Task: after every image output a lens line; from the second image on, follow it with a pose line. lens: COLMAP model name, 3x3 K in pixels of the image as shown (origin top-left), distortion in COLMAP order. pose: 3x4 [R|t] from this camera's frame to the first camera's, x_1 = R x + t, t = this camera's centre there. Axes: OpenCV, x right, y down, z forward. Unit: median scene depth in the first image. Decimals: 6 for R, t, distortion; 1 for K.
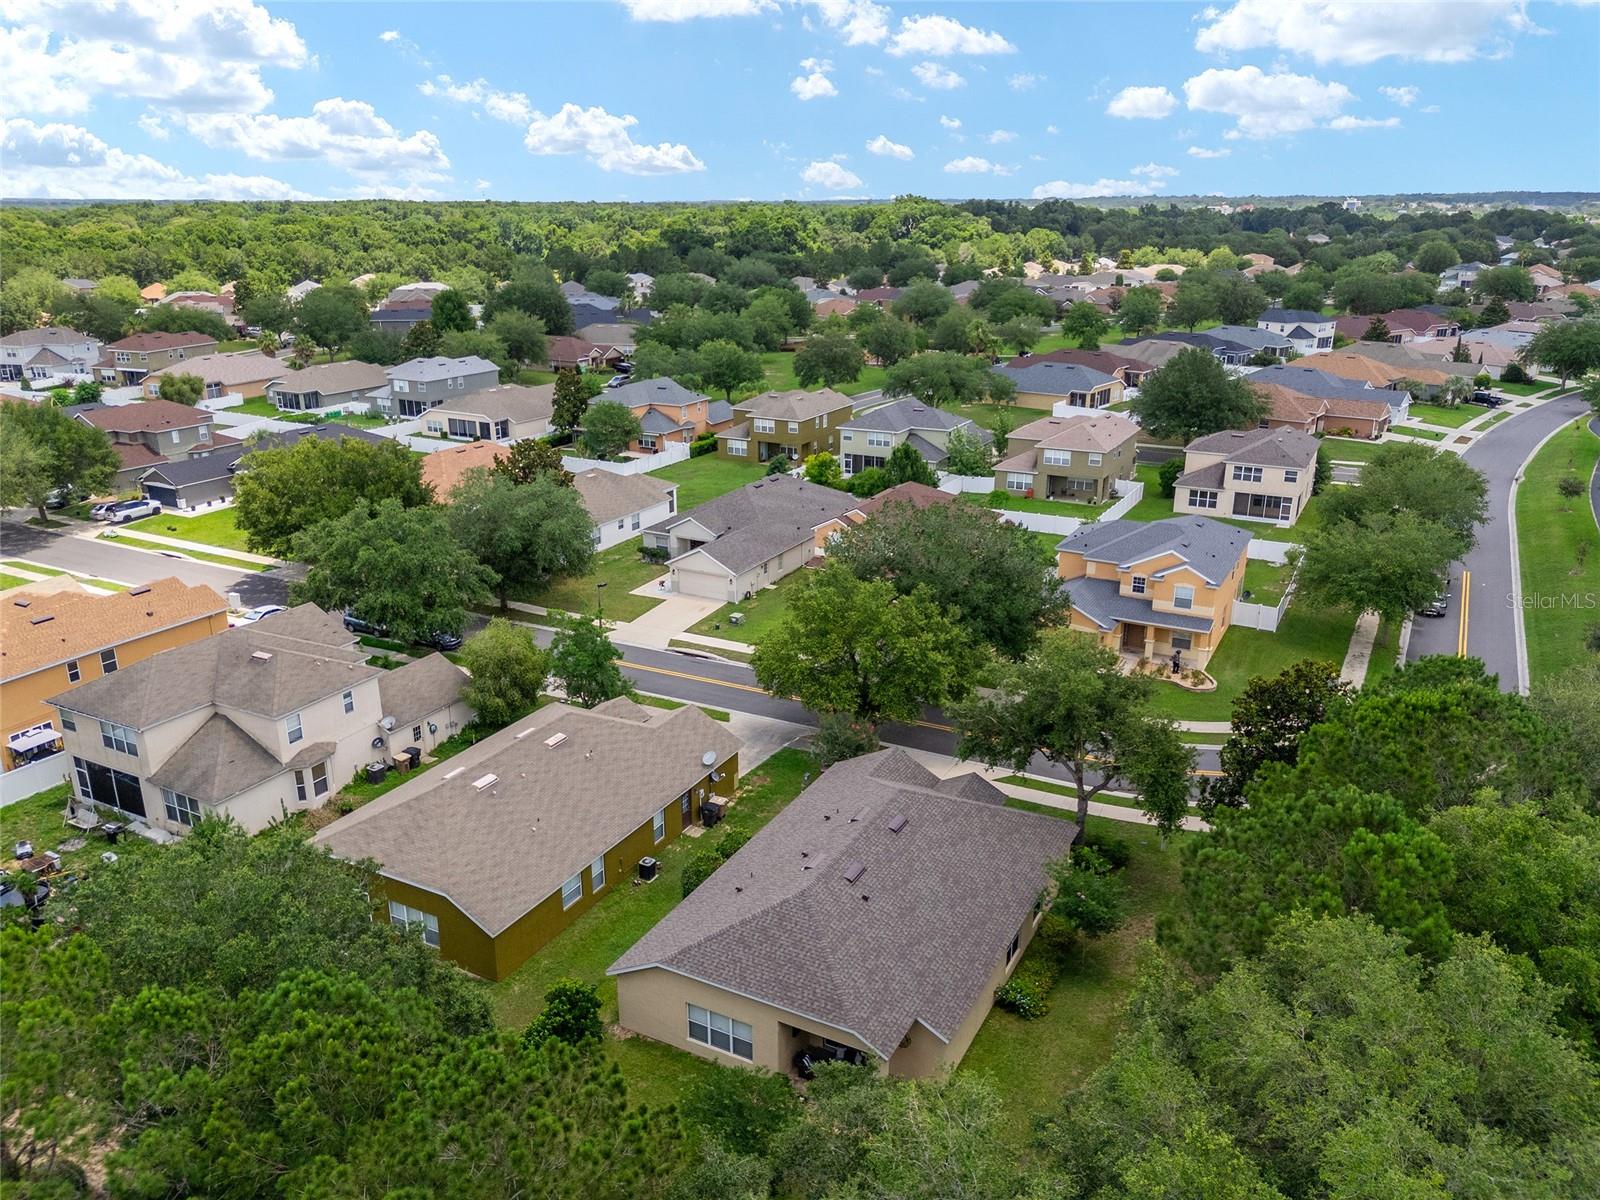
lens RADIAL K [[1204.9, 0, 800.0], [0, 1204.9, 600.0], [0, 0, 1]] dist [0.102391, -0.116945]
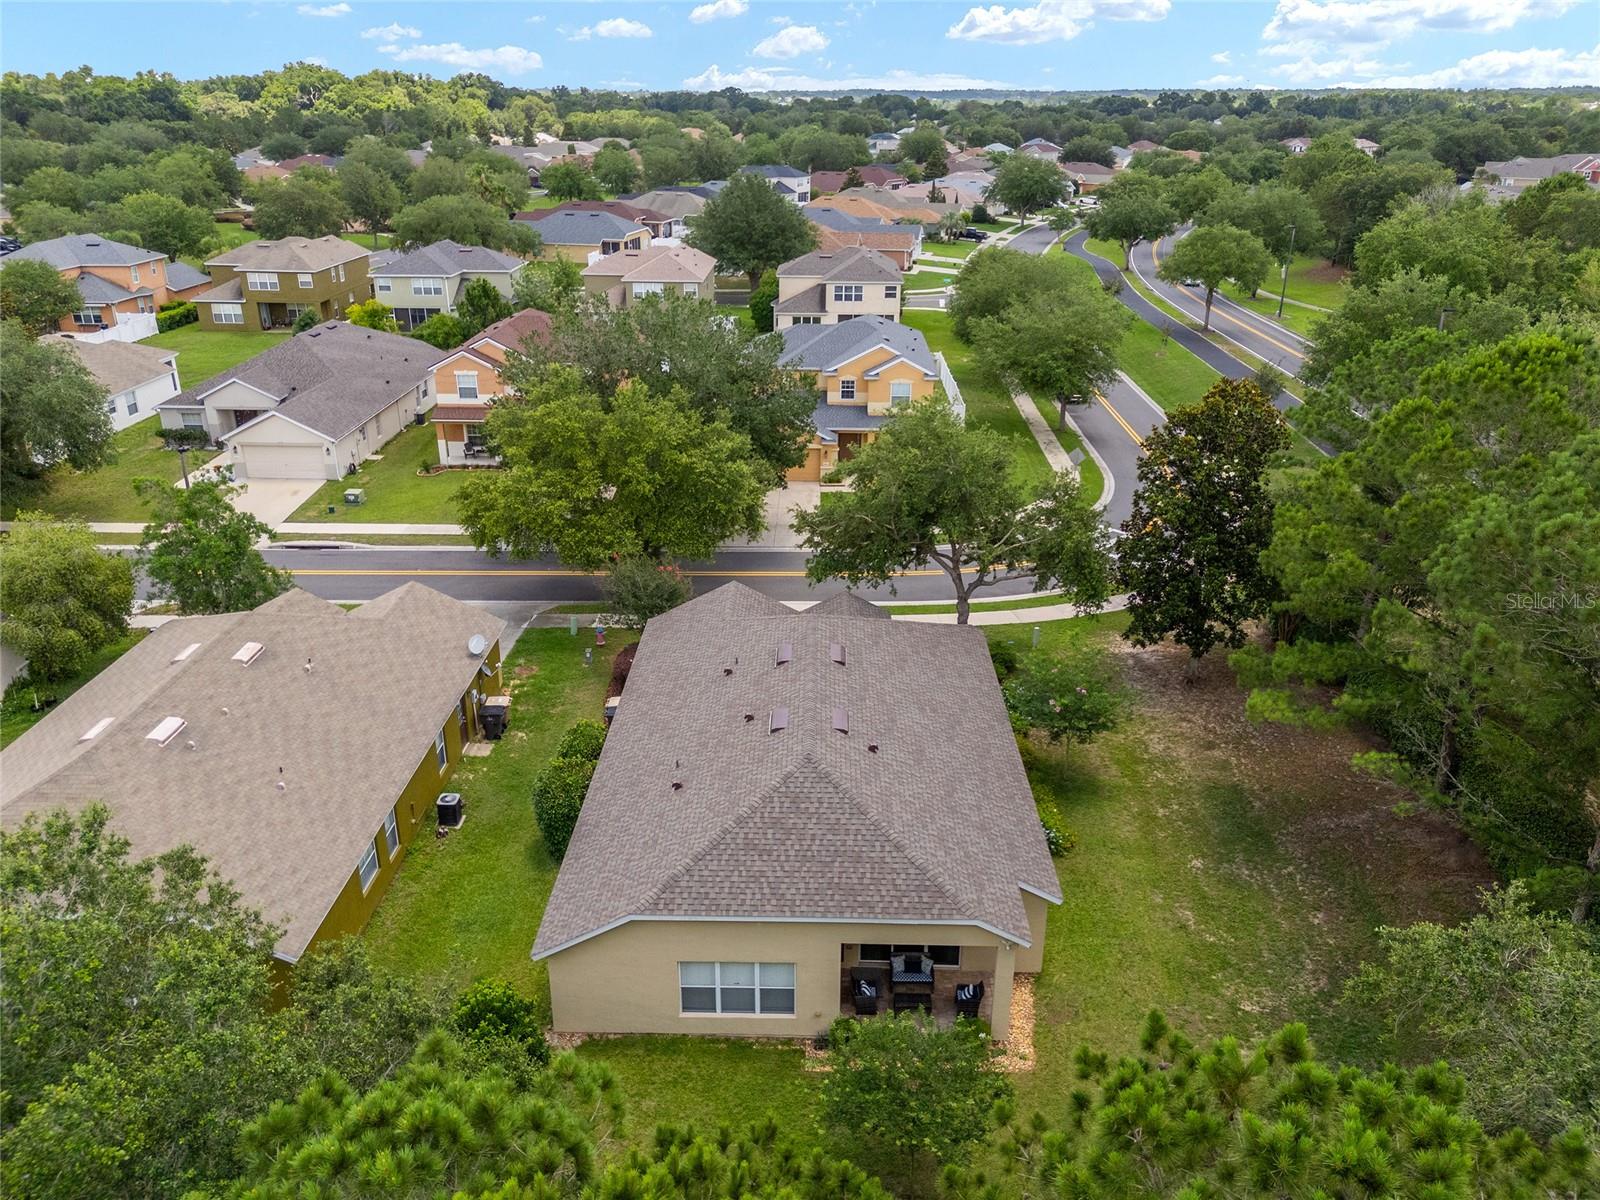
lens RADIAL K [[1204.9, 0, 800.0], [0, 1204.9, 600.0], [0, 0, 1]] dist [0.102391, -0.116945]
pose [[0.889932, -0.168707, 0.423744, -0.119580], [0.139683, 0.985245, 0.098902, 0.037061], [-0.434177, -0.028826, 0.900366, 0.170523]]
